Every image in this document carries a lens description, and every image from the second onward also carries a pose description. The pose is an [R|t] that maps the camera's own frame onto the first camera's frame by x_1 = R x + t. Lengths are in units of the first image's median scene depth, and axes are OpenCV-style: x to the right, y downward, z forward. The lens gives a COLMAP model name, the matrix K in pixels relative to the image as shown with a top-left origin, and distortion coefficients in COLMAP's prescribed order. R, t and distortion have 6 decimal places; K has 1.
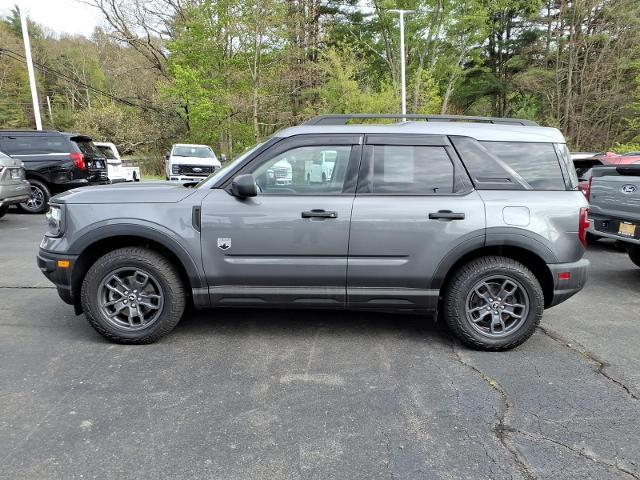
lens RADIAL K [[539.9, 0, 320.0], [0, 539.9, 240.0], [0, 0, 1]] dist [0.038310, 0.004347]
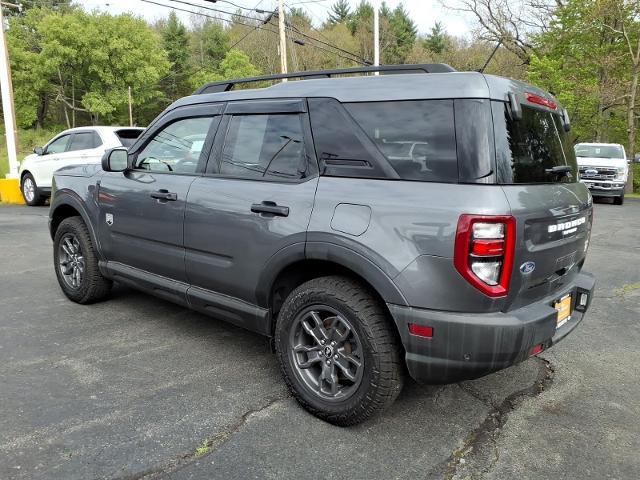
lens RADIAL K [[530.6, 0, 307.8], [0, 530.6, 240.6], [0, 0, 1]] dist [-0.003562, -0.001695]
pose [[0.732280, 0.116462, -0.670971, 0.730883], [-0.114675, 0.992287, 0.047080, -0.040998], [0.671279, 0.042468, 0.739987, 0.504534]]
